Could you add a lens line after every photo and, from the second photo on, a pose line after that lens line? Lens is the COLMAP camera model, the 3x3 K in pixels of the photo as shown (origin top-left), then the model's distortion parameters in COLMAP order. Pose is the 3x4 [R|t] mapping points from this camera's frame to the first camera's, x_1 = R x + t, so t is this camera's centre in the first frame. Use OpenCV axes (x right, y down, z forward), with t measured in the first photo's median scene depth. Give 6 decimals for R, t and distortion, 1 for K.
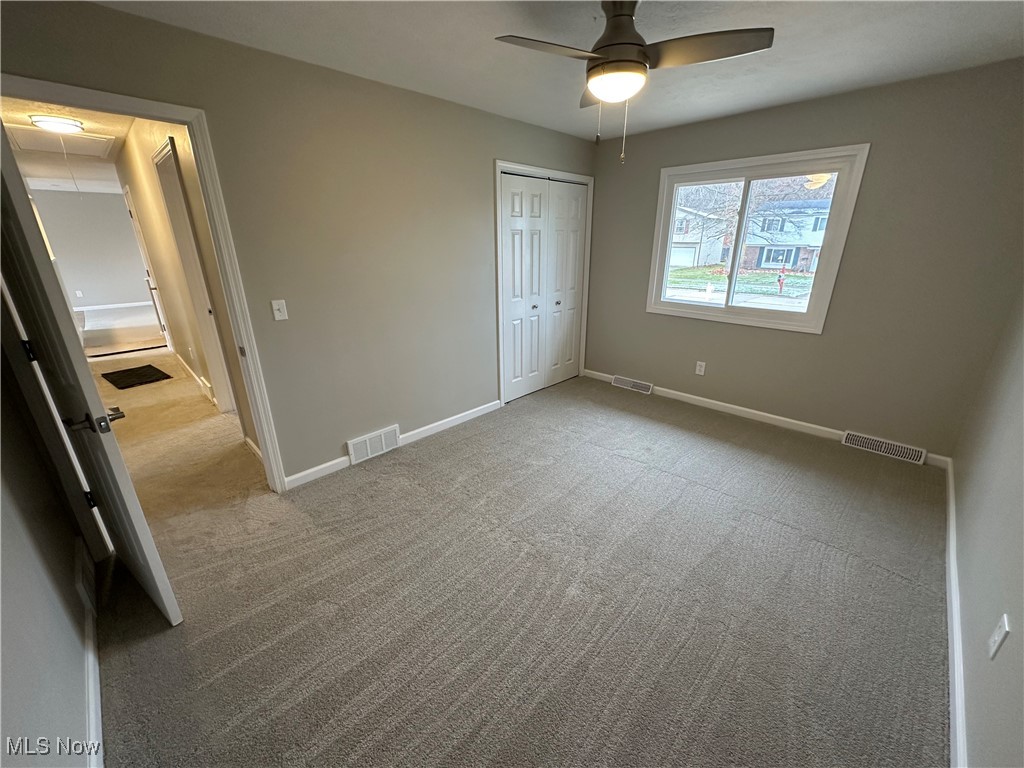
lens RADIAL K [[405.4, 0, 508.7], [0, 405.4, 384.2], [0, 0, 1]] dist [-0.002504, 0.000976]
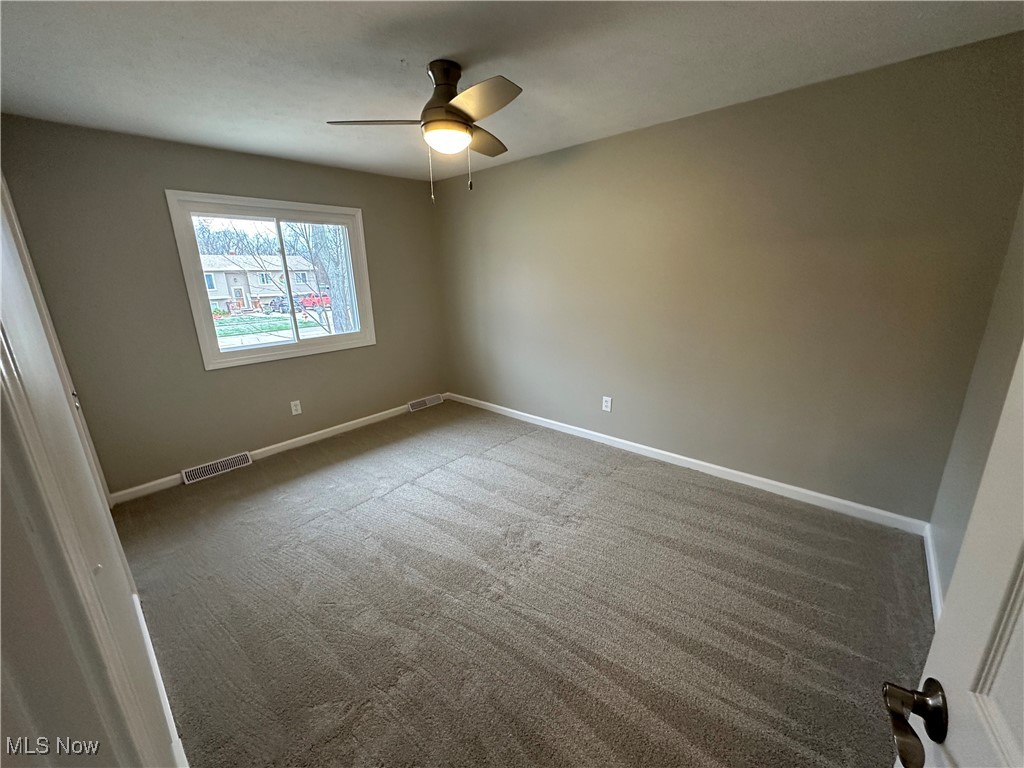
lens RADIAL K [[405.4, 0, 510.3], [0, 405.4, 391.5], [0, 0, 1]] dist [-0.002504, 0.000976]
pose [[-0.043744, -0.275048, 0.960435, -0.897964], [0.365215, 0.890413, 0.271629, -0.290335], [-0.929895, 0.362648, 0.061501, 0.882072]]
